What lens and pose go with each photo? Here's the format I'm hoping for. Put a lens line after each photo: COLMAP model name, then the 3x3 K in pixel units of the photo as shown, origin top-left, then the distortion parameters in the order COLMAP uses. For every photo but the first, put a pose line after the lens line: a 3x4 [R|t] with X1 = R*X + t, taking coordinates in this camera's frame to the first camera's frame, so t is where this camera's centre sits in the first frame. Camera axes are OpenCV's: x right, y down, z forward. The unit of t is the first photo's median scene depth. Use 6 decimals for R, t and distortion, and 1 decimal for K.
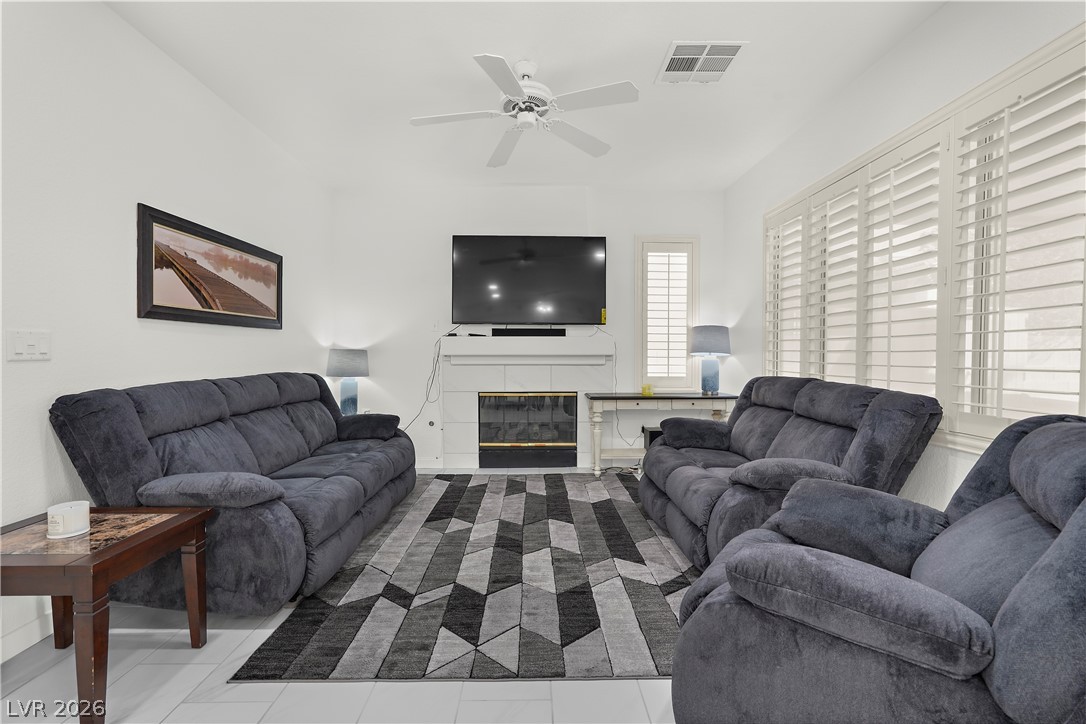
lens RADIAL K [[501.2, 0, 533.7], [0, 501.2, 360.6], [0, 0, 1]] dist [-0.012364, 0.003295]
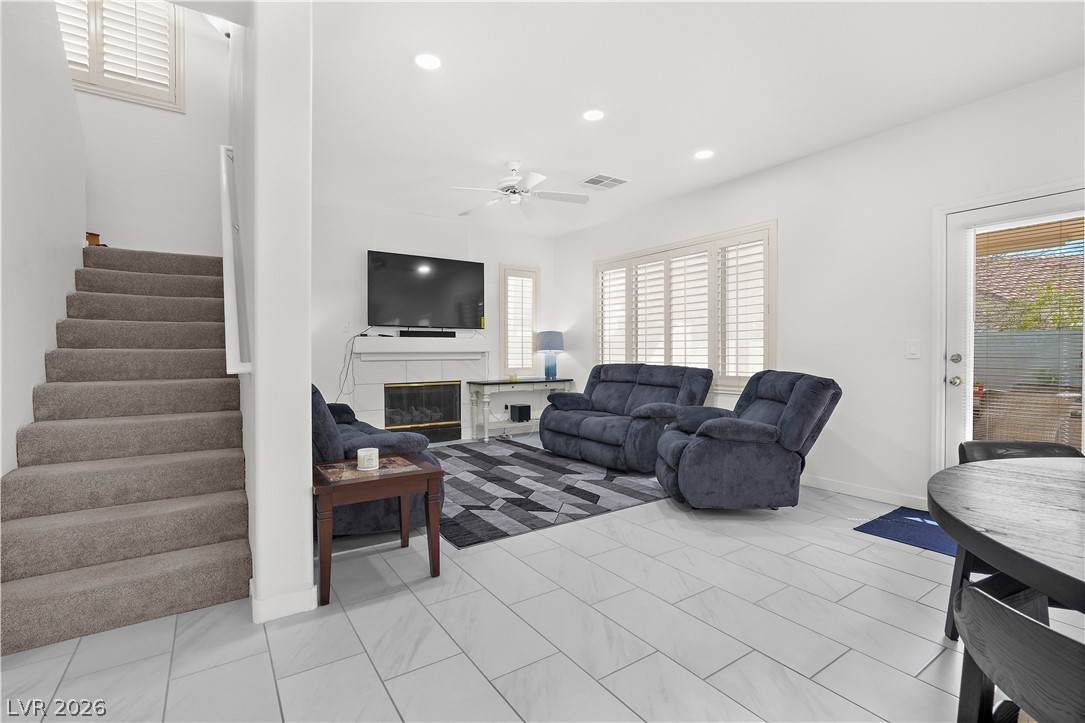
lens RADIAL K [[500.7, 0, 550.0], [0, 500.7, 359.3], [0, 0, 1]] dist [-0.012364, 0.003295]
pose [[0.825614, -0.012072, 0.564107, -0.661693], [0.012782, 0.999915, 0.002692, 0.009586], [-0.564091, 0.004988, 0.825697, -0.273249]]
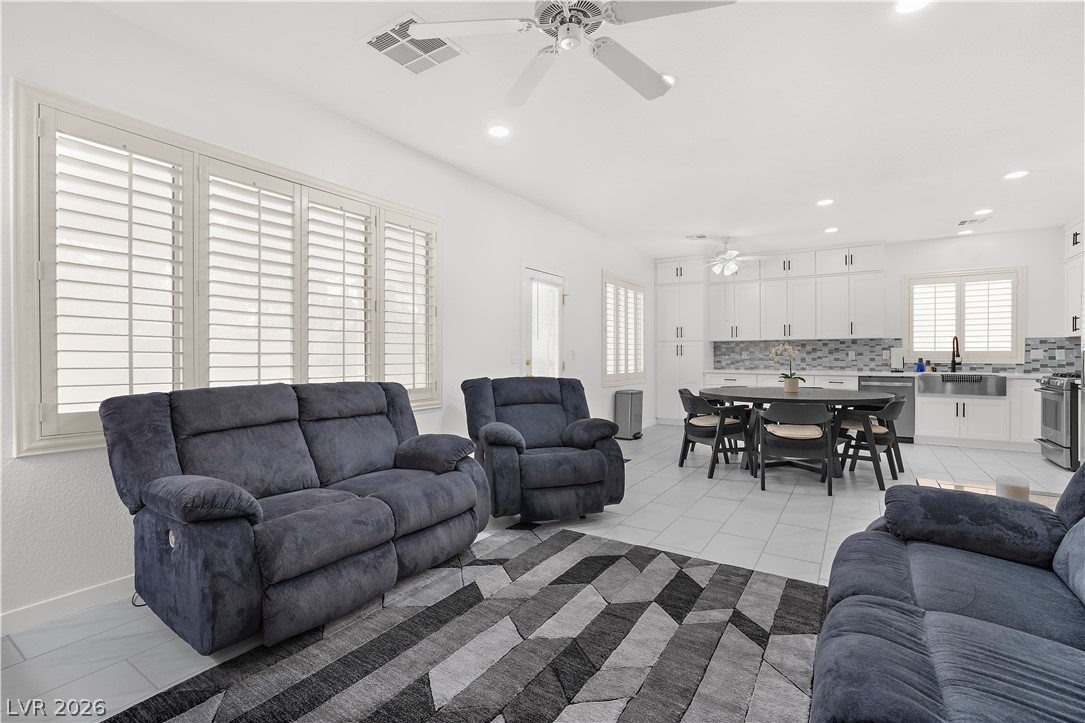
lens RADIAL K [[500.7, 0, 537.1], [0, 500.7, 355.0], [0, 0, 1]] dist [-0.012364, 0.003295]
pose [[-0.835500, -0.005057, 0.549468, -0.311478], [0.005458, 0.999832, 0.017501, -0.028688], [-0.549464, 0.017622, -0.835332, 1.361996]]
